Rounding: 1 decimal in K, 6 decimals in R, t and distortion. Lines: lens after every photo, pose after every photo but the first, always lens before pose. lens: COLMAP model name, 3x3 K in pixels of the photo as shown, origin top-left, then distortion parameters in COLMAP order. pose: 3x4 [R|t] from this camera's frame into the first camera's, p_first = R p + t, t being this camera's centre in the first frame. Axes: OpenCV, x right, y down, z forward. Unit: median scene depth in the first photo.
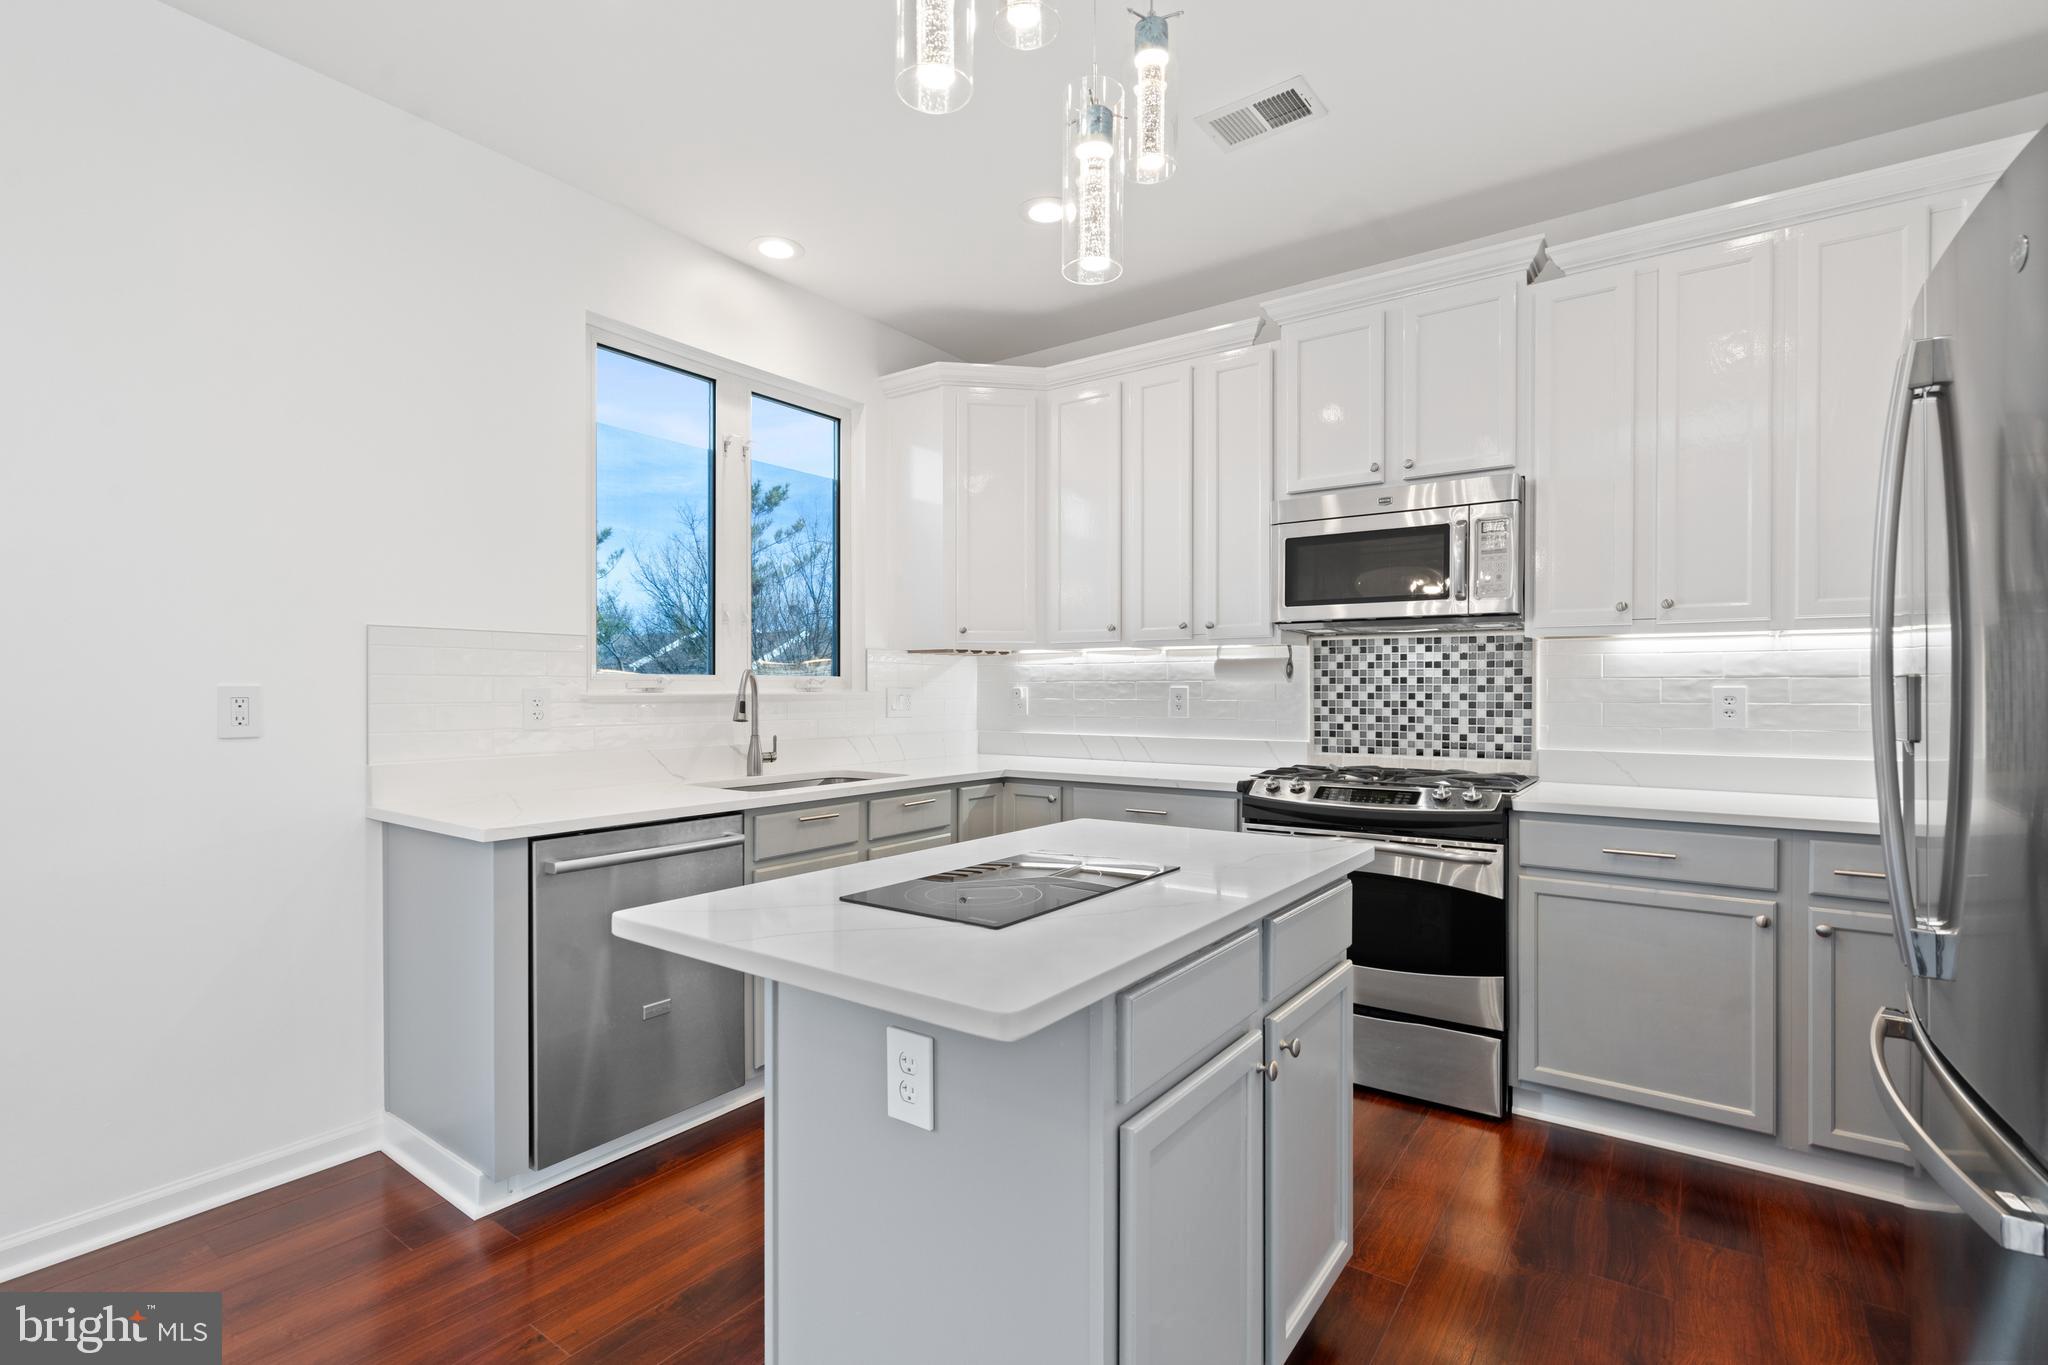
lens RADIAL K [[937.8, 0, 1024.6], [0, 937.8, 694.3], [0, 0, 1]] dist [0.001488, 0.000743]
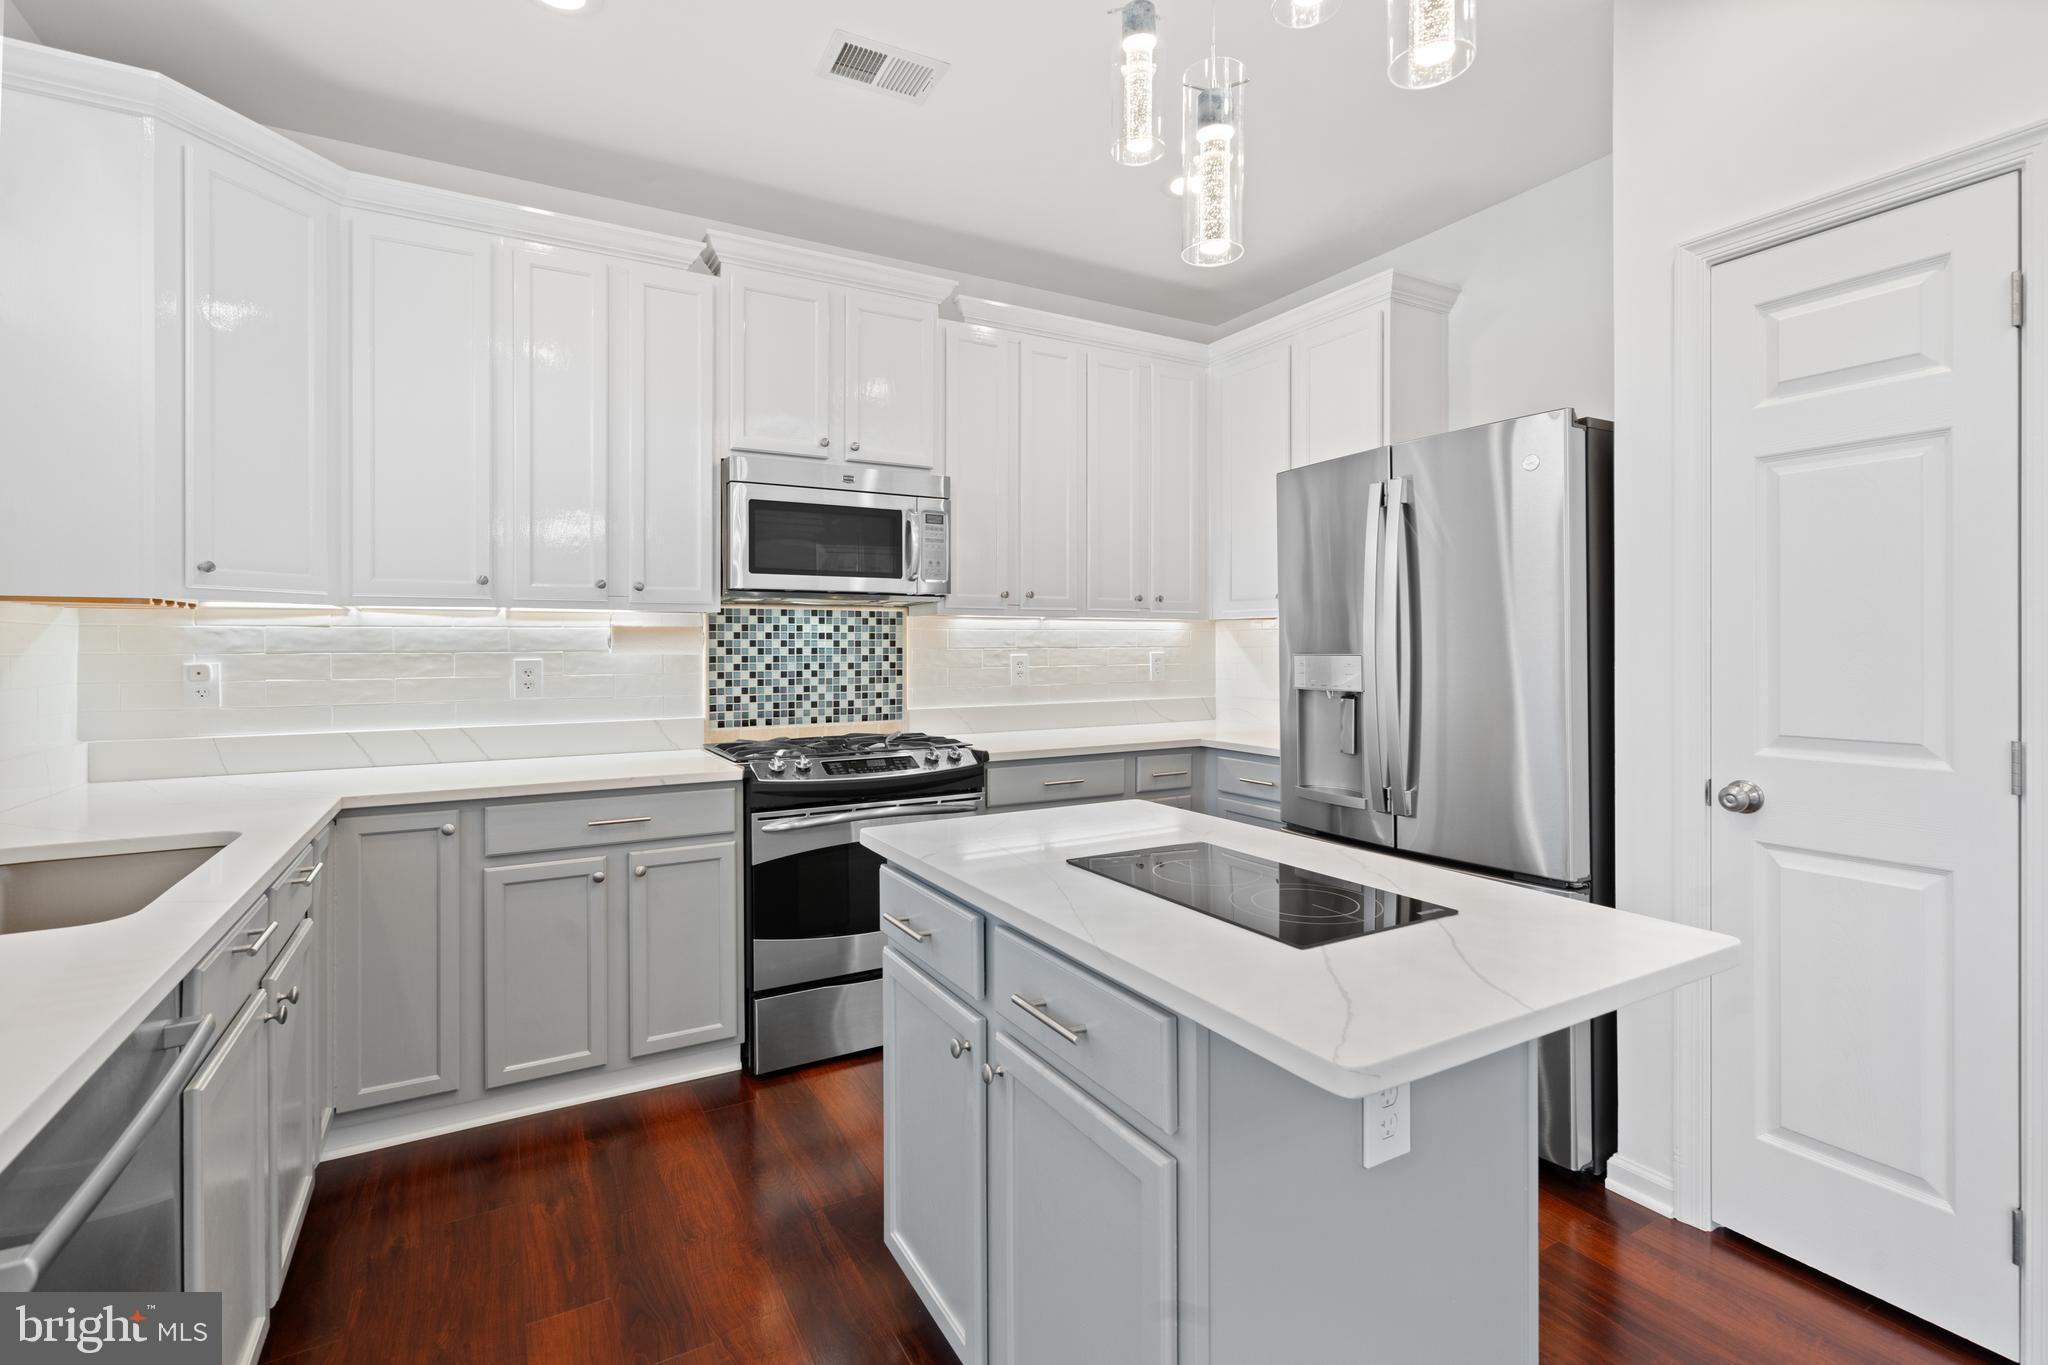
lens RADIAL K [[929.7, 0, 1015.5], [0, 929.7, 645.8], [0, 0, 1]] dist [-0.003117, 0.000067]
pose [[0.423945, -0.002576, 0.905684, -0.419224], [0.008294, 0.999965, -0.001038, -0.017642], [-0.905650, 0.007951, 0.423952, 0.360950]]
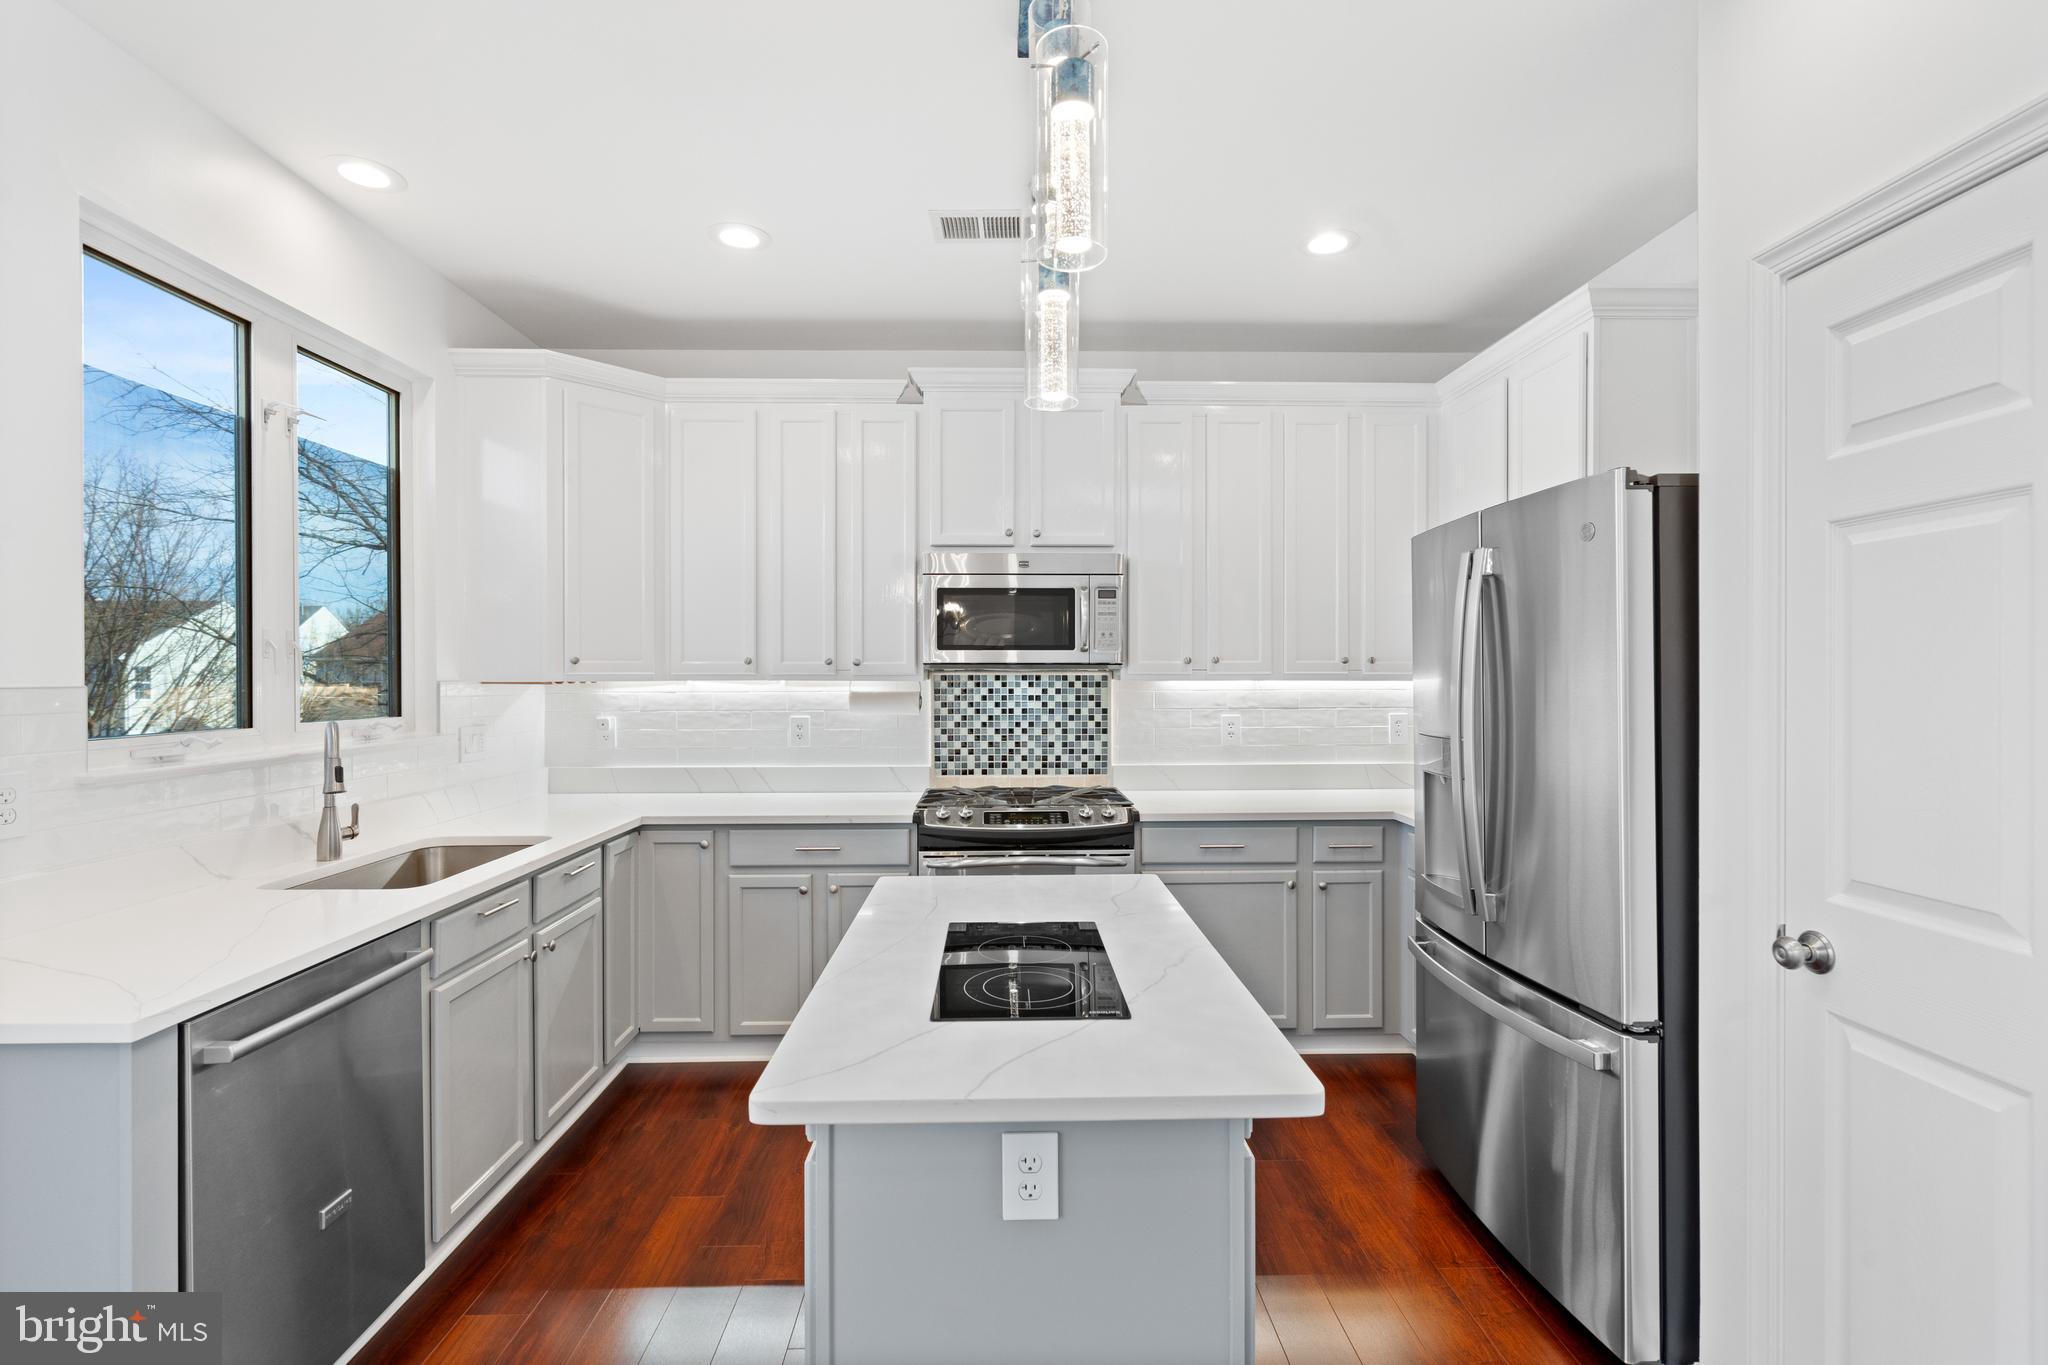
lens RADIAL K [[927.4, 0, 1018.1], [0, 927.4, 679.8], [0, 0, 1]] dist [-0.004030, 0.000853]
pose [[0.799298, -0.005866, 0.600906, -0.289195], [0.005482, 0.999982, 0.002469, -0.057430], [-0.600910, 0.001321, 0.799316, 0.068463]]
